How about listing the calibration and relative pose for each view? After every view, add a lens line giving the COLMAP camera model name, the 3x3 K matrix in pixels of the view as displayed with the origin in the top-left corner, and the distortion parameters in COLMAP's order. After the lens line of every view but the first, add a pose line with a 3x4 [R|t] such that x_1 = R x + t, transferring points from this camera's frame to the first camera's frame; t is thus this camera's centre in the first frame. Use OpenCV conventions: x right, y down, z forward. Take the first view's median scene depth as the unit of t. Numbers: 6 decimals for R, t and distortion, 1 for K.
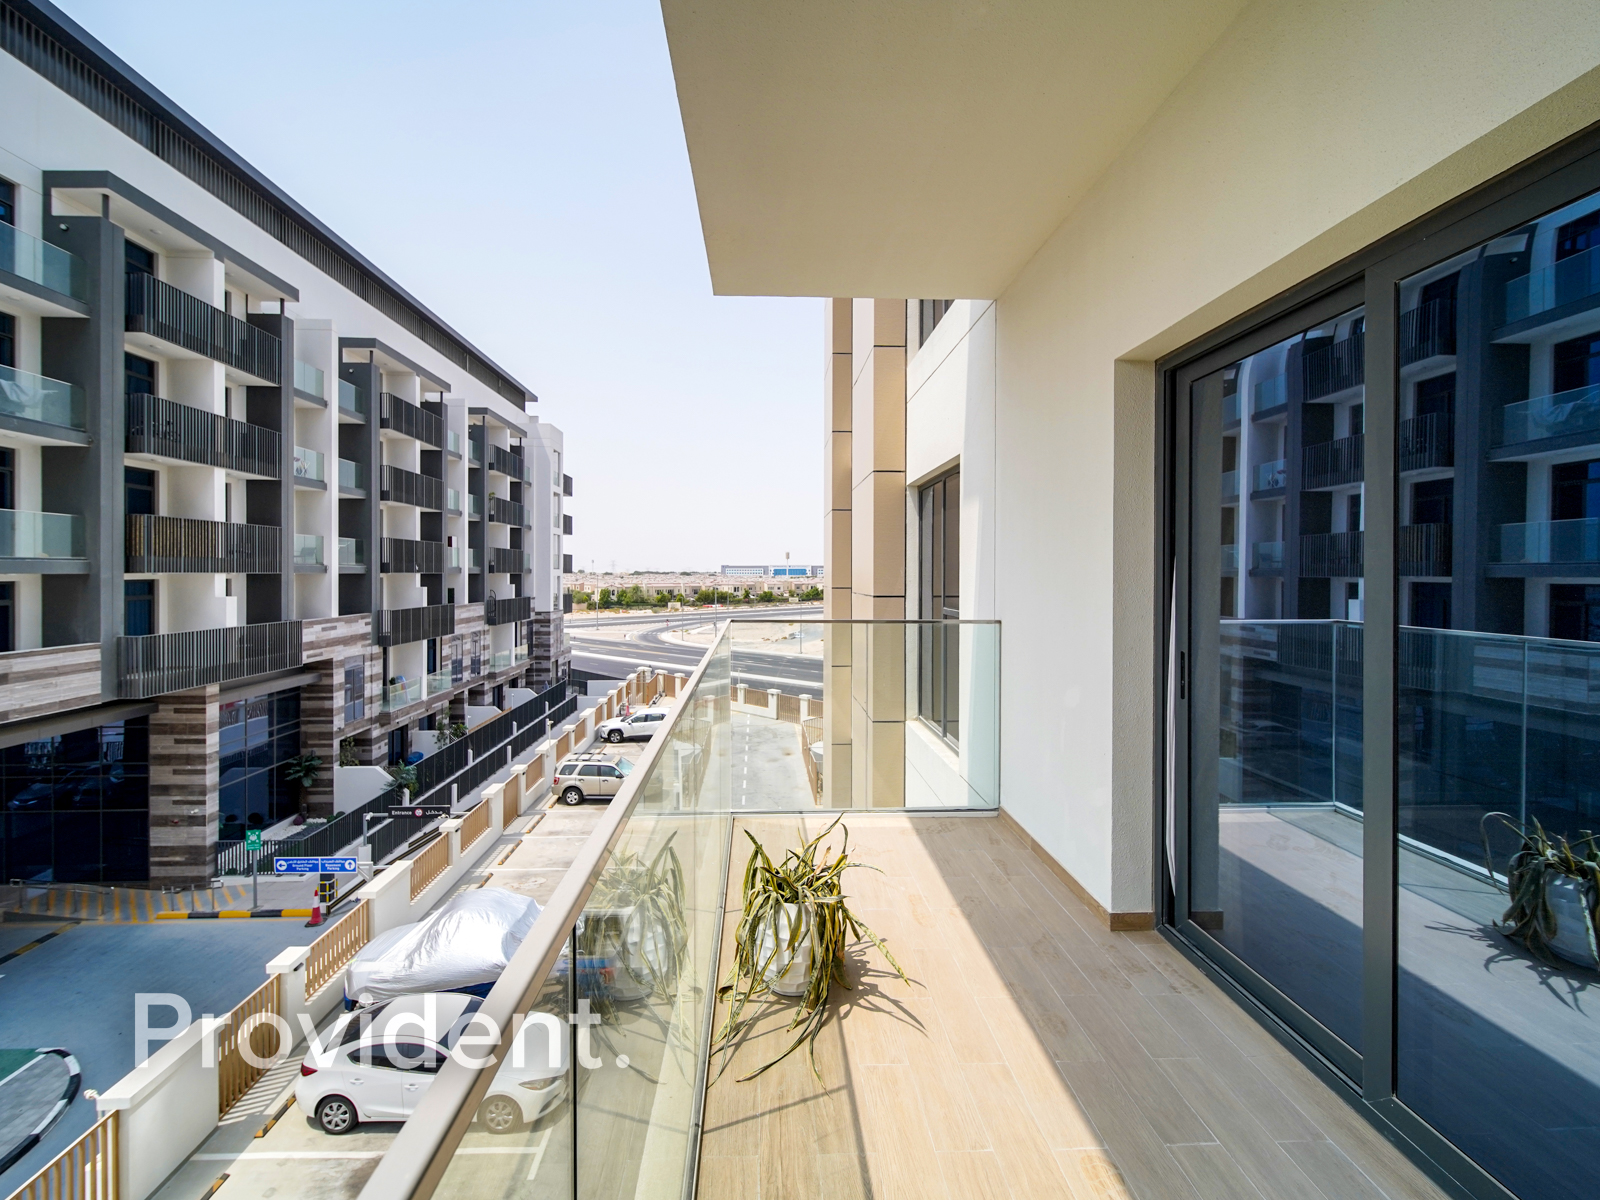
lens RADIAL K [[655.9, 0, 776.7], [0, 655.9, 579.4], [0, 0, 1]] dist [0.001379, -0.001418]
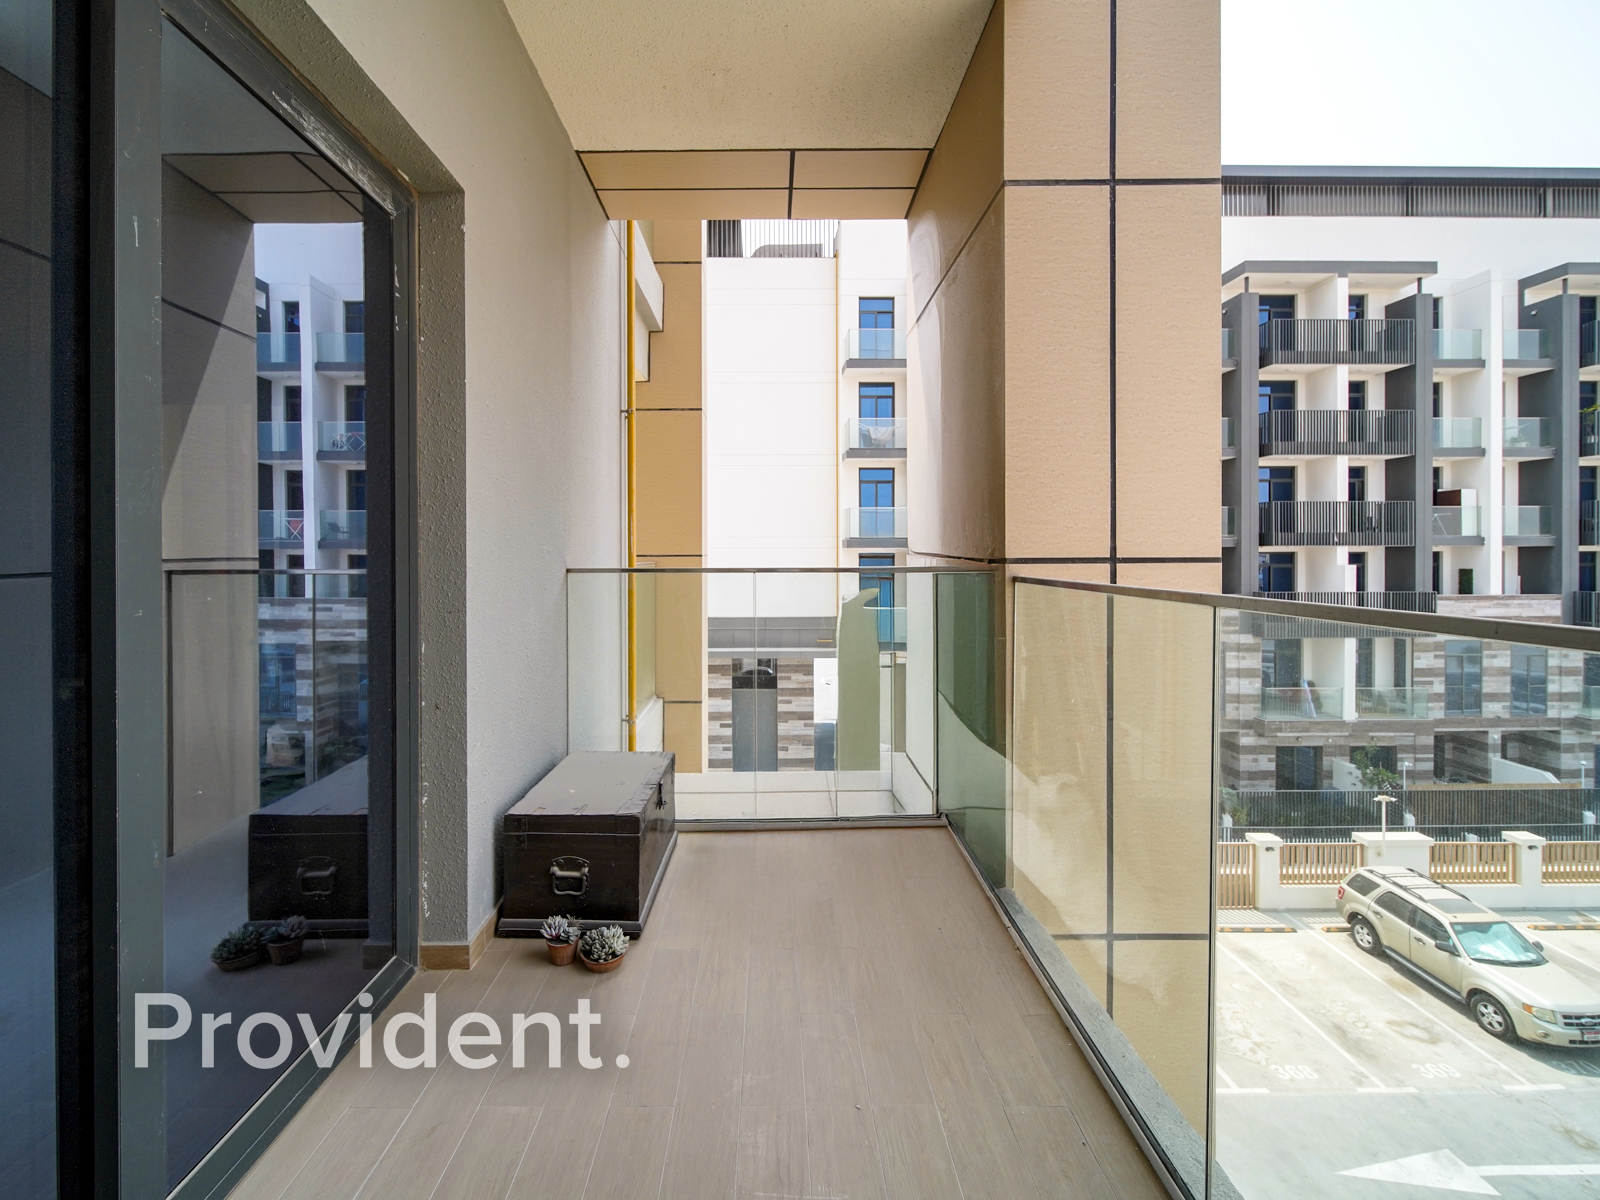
lens RADIAL K [[655.9, 0, 775.9], [0, 655.9, 550.1], [0, 0, 1]] dist [0.001379, -0.001418]
pose [[-0.013311, 0.002112, -0.999909, 0.265064], [-0.005612, 0.999982, 0.002187, -0.002895], [0.999896, 0.005641, -0.013299, 0.487307]]
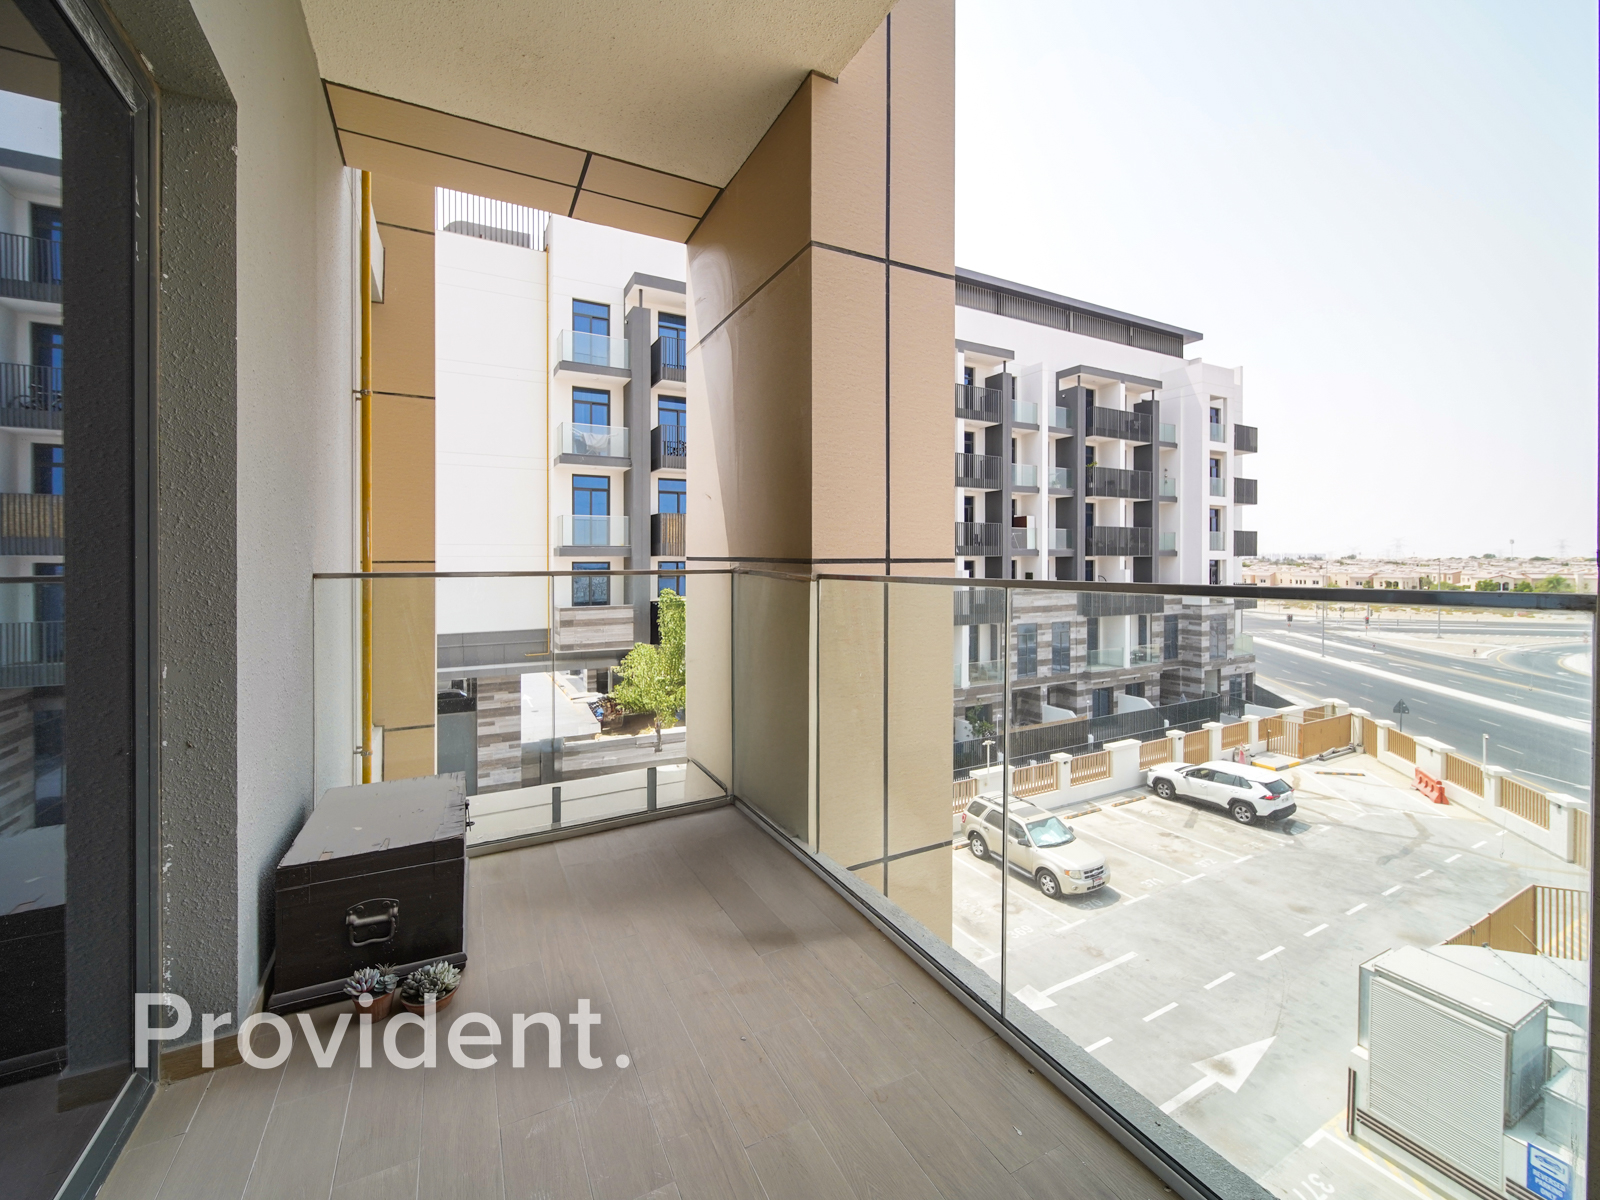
lens RADIAL K [[655.9, 0, 783.4], [0, 655.9, 559.4], [0, 0, 1]] dist [0.001379, -0.001418]
pose [[0.446792, 0.000844, -0.894637, 0.270825], [-0.007272, 0.999970, -0.002688, -0.000052], [0.894608, 0.007707, 0.446785, 0.446494]]
